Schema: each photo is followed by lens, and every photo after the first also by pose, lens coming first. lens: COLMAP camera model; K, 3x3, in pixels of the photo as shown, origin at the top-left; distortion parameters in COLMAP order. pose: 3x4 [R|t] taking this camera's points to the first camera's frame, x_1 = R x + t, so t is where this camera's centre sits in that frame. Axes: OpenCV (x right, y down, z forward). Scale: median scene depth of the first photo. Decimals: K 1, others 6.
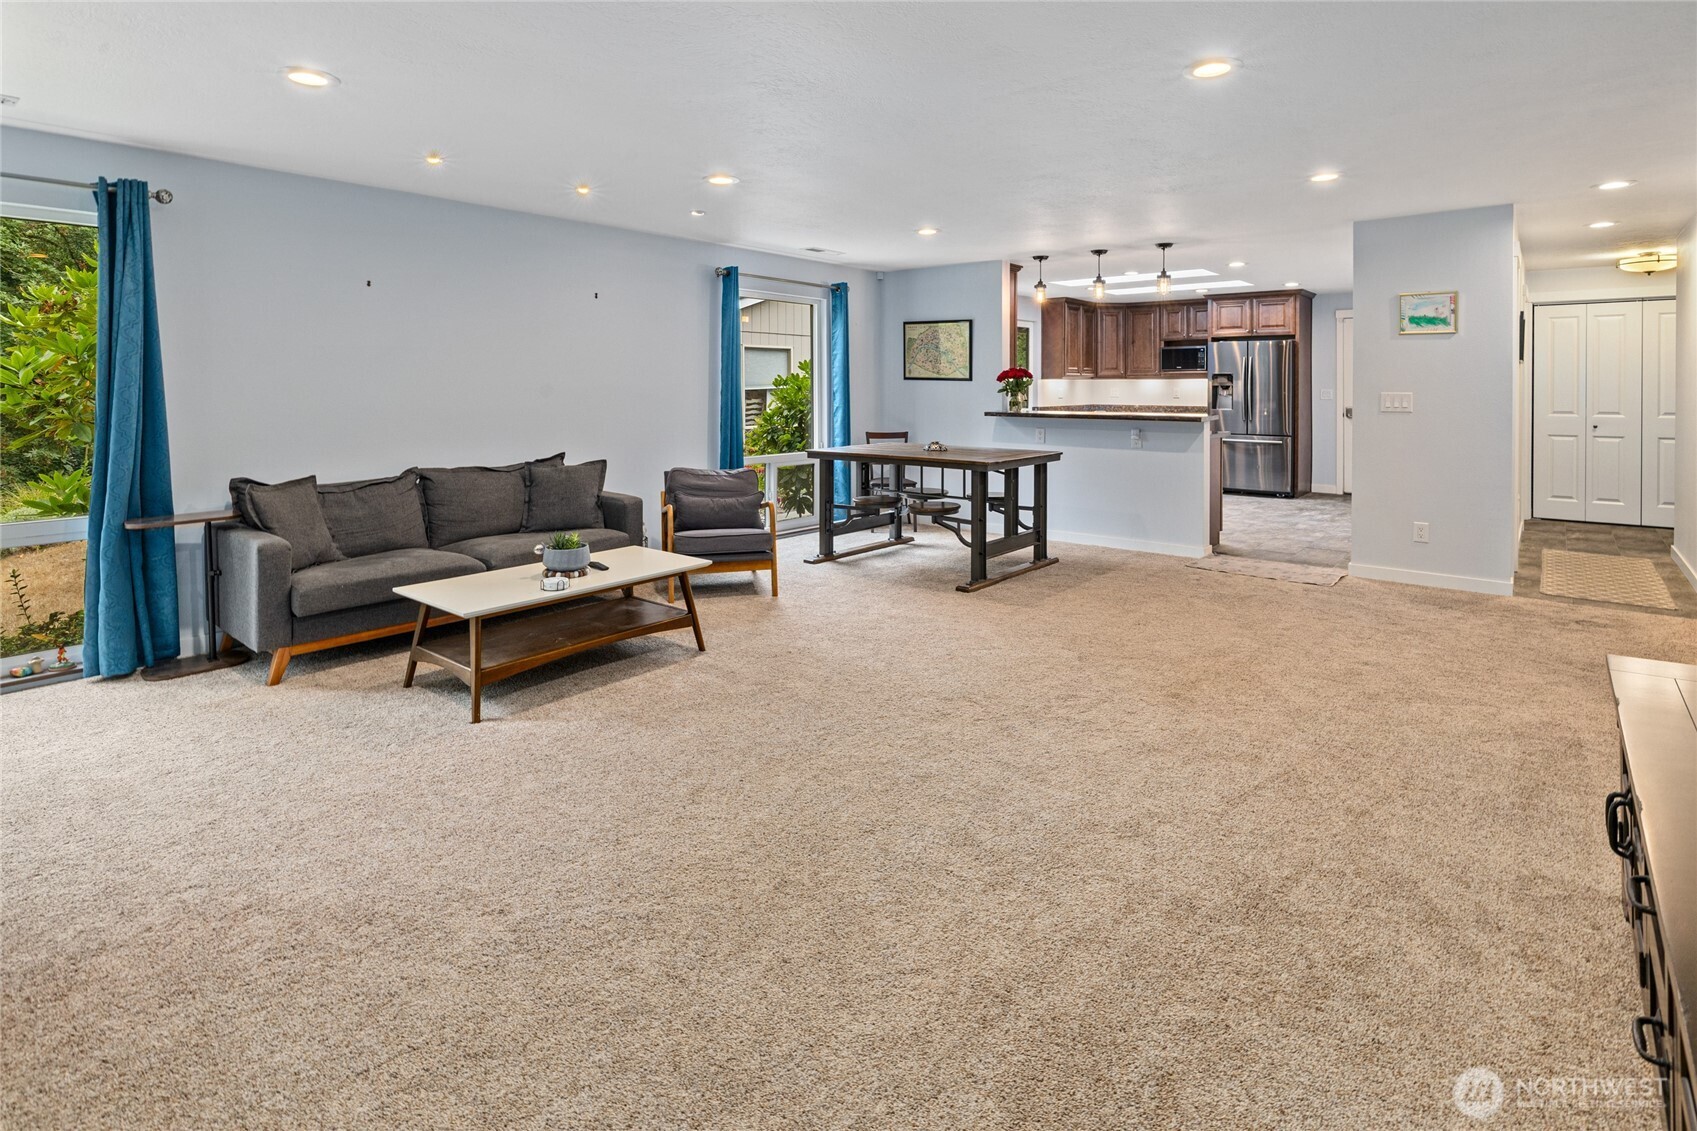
lens RADIAL K [[862.6, 0, 866.4], [0, 862.6, 385.4], [0, 0, 1]] dist [-0.002317, 0.000853]
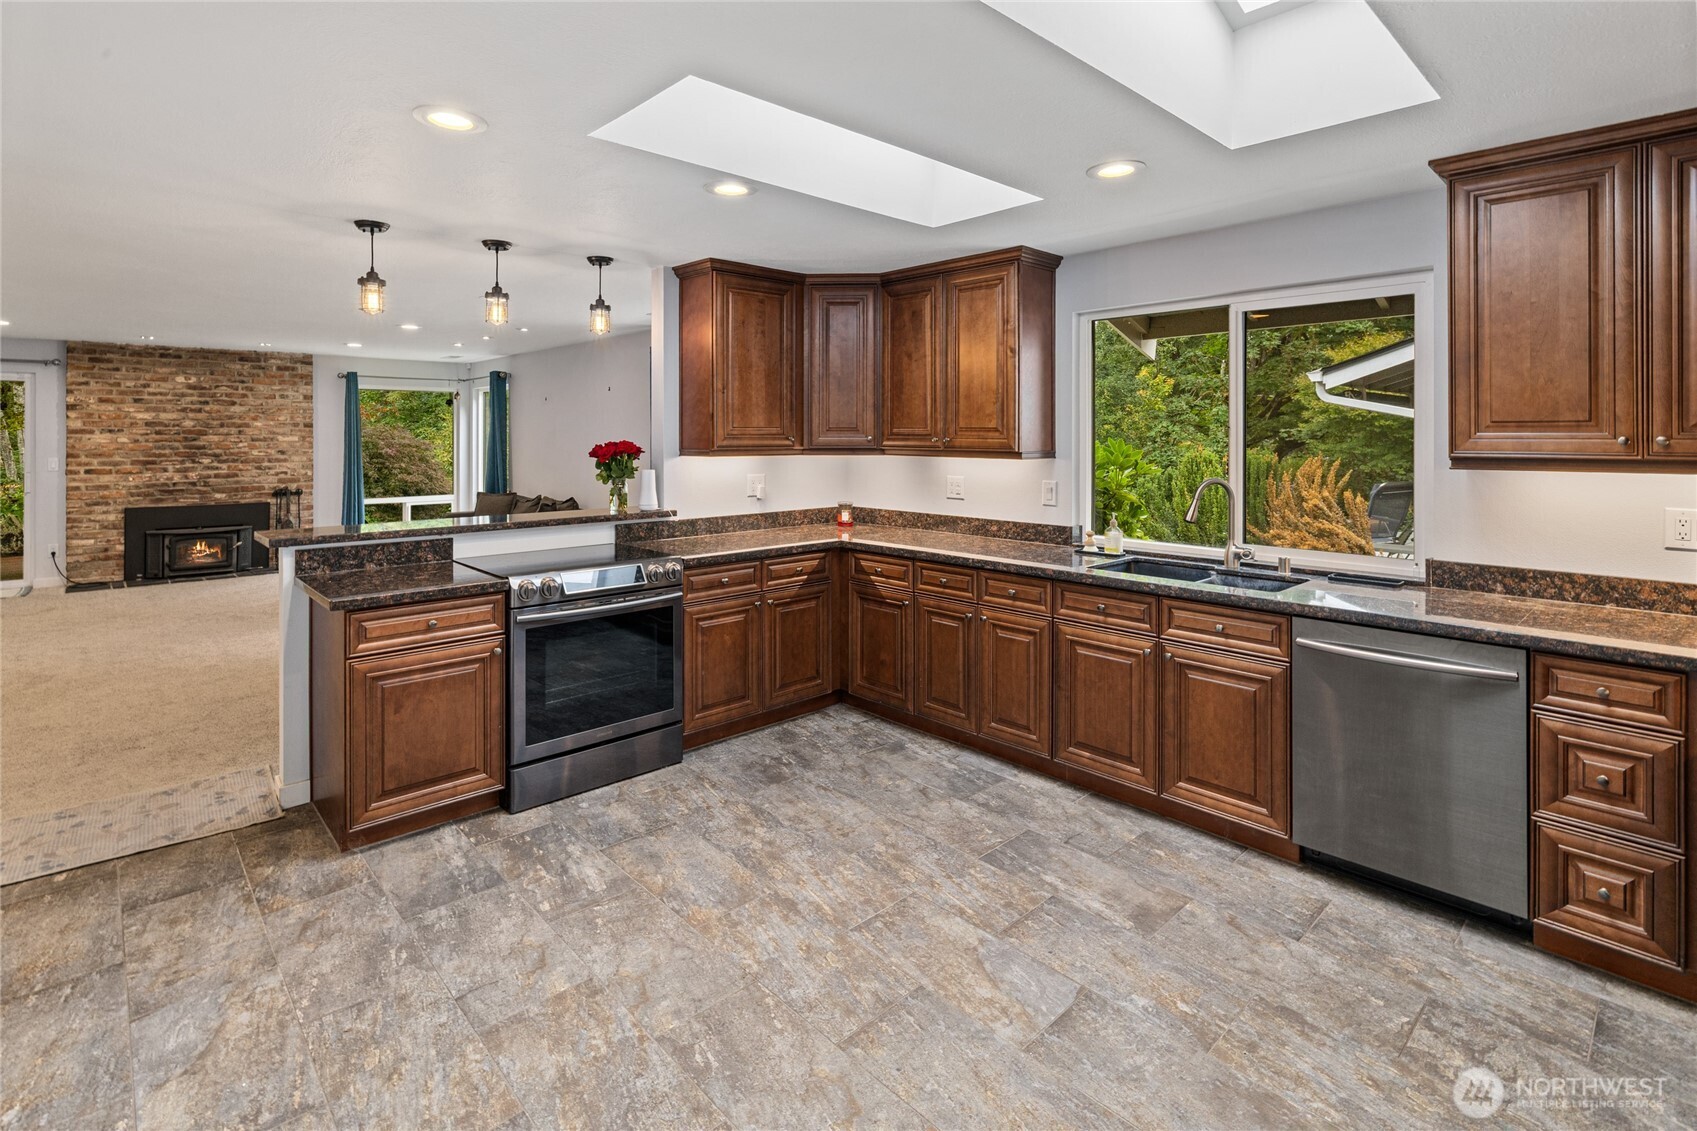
lens RADIAL K [[820.0, 0, 836.2], [0, 820.0, 428.0], [0, 0, 1]] dist [-0.000416, 0.003973]
pose [[-0.160882, -0.007682, -0.986944, 0.690068], [-0.001432, 0.999970, -0.007550, -0.023509], [0.986973, 0.000198, -0.160888, 1.156465]]
